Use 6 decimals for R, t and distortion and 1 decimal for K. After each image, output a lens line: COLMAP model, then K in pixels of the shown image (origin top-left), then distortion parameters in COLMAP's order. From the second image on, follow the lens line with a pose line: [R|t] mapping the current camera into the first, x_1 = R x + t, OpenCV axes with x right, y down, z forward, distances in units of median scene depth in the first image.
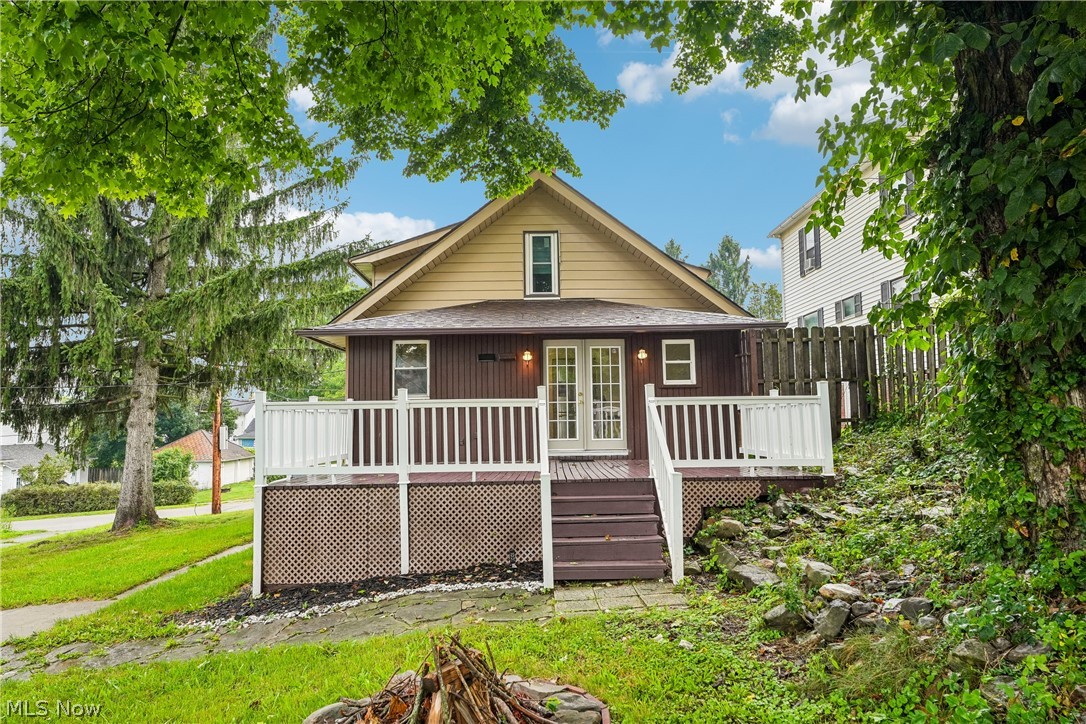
lens RADIAL K [[672.4, 0, 543.0], [0, 672.4, 362.0], [0, 0, 1]] dist [0.004075, 0.001464]
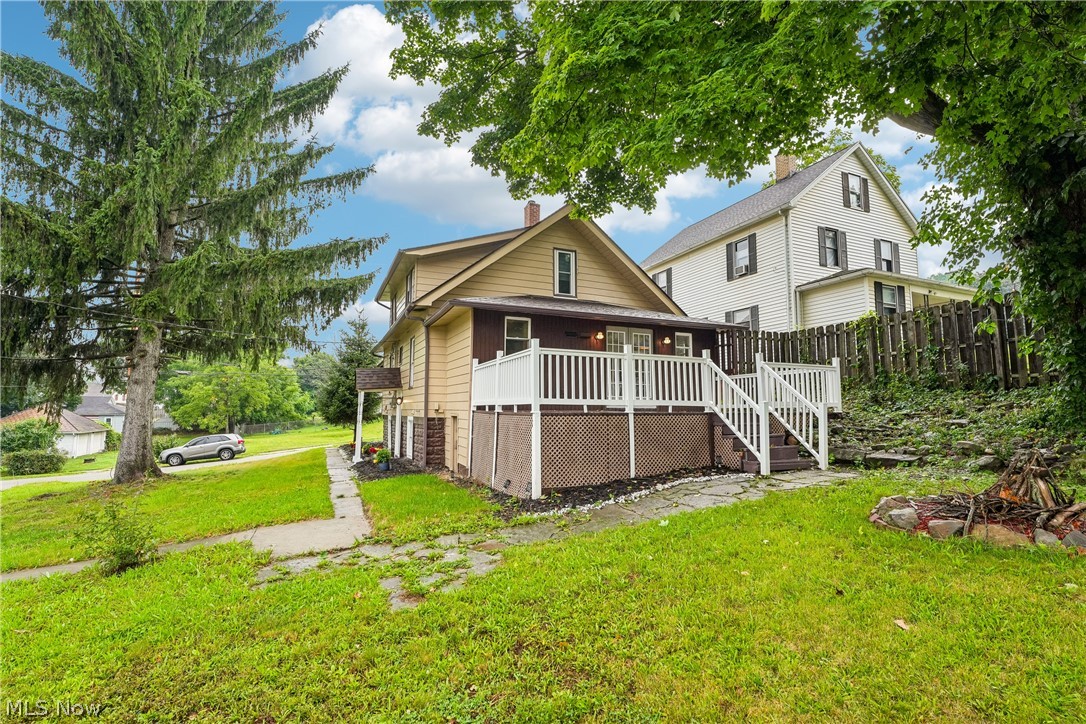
lens RADIAL K [[507.0, 0, 543.0], [0, 507.0, 362.0], [0, 0, 1]] dist [-0.023404, -0.000102]
pose [[0.920044, 0.056335, 0.387744, -0.437301], [-0.052187, 0.998412, -0.021228, 0.060527], [-0.388324, -0.000704, 0.921523, 0.063658]]
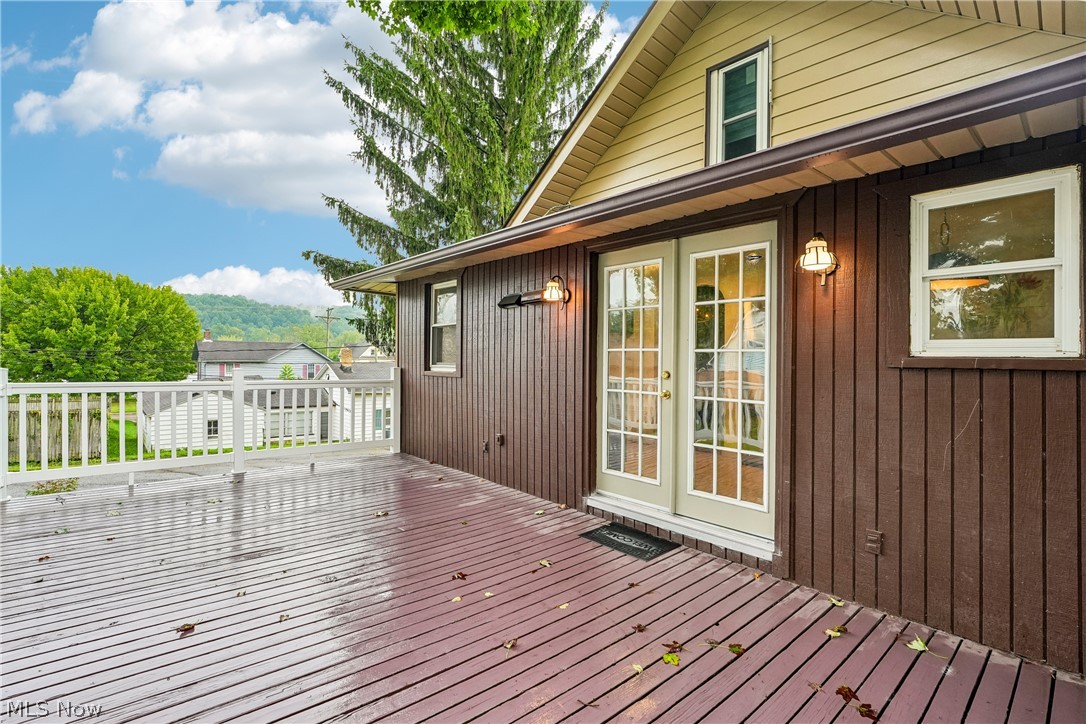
lens RADIAL K [[487.8, 0, 538.9], [0, 487.8, 361.6], [0, 0, 1]] dist [-0.014123, -0.000020]
pose [[0.661960, 0.029161, -0.748972, 0.187919], [0.035809, 0.996871, 0.070463, 0.013068], [0.748683, -0.073464, 0.658845, 0.620894]]
